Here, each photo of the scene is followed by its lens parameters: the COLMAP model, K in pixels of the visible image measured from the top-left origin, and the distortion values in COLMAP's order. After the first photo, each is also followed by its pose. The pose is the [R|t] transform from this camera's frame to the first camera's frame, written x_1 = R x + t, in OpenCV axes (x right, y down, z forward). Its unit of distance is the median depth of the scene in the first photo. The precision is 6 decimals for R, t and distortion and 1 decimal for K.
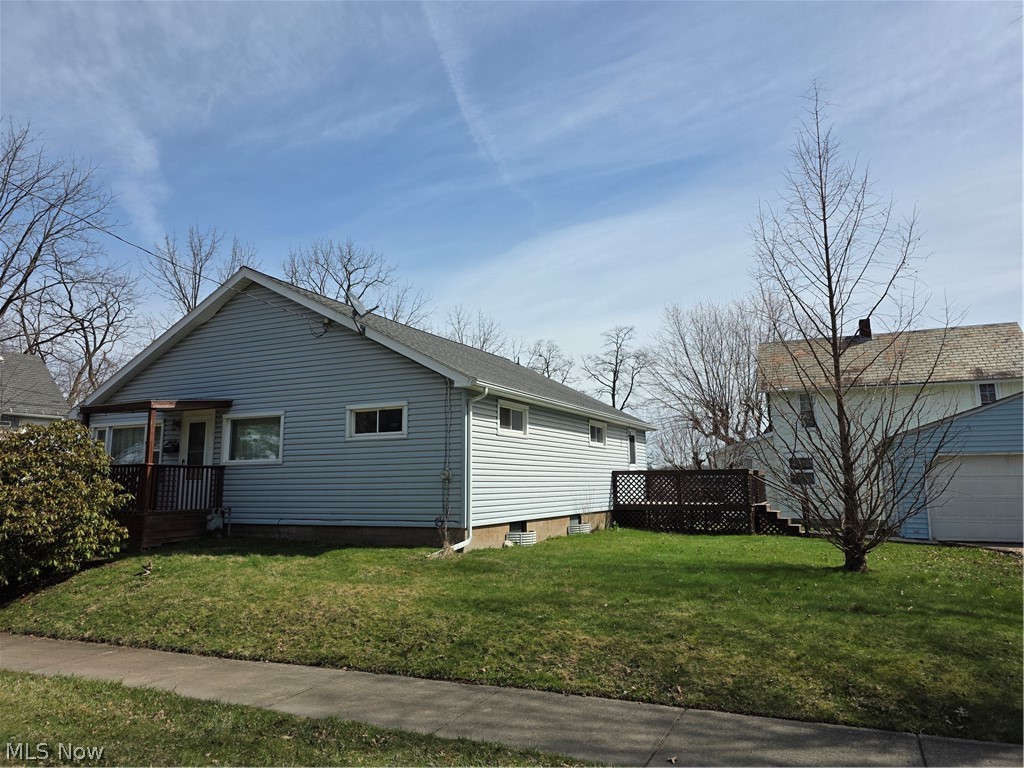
lens RADIAL K [[669.0, 0, 508.9], [0, 669.0, 388.5], [0, 0, 1]] dist [0.068222, -0.059850]
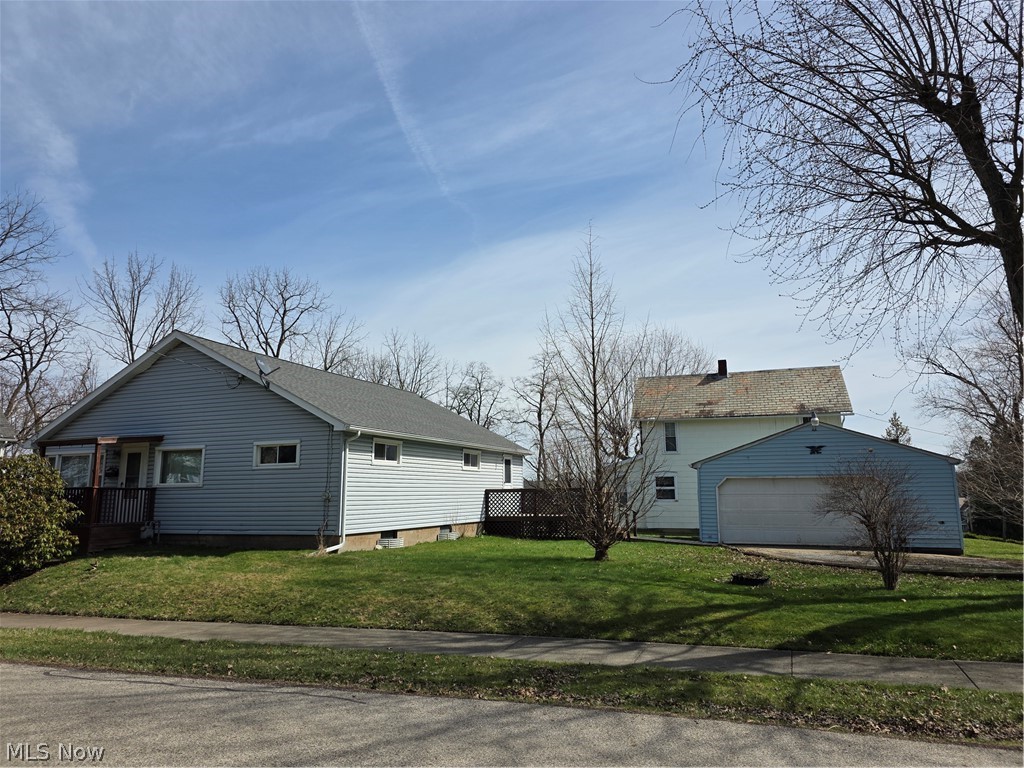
lens RADIAL K [[669.0, 0, 512.0], [0, 669.0, 390.3], [0, 0, 1]] dist [0.068222, -0.059850]
pose [[0.996897, 0.012015, 0.077789, 0.138980], [-0.010739, 0.999801, -0.016806, -0.052477], [-0.077976, 0.015918, 0.996828, -0.311897]]
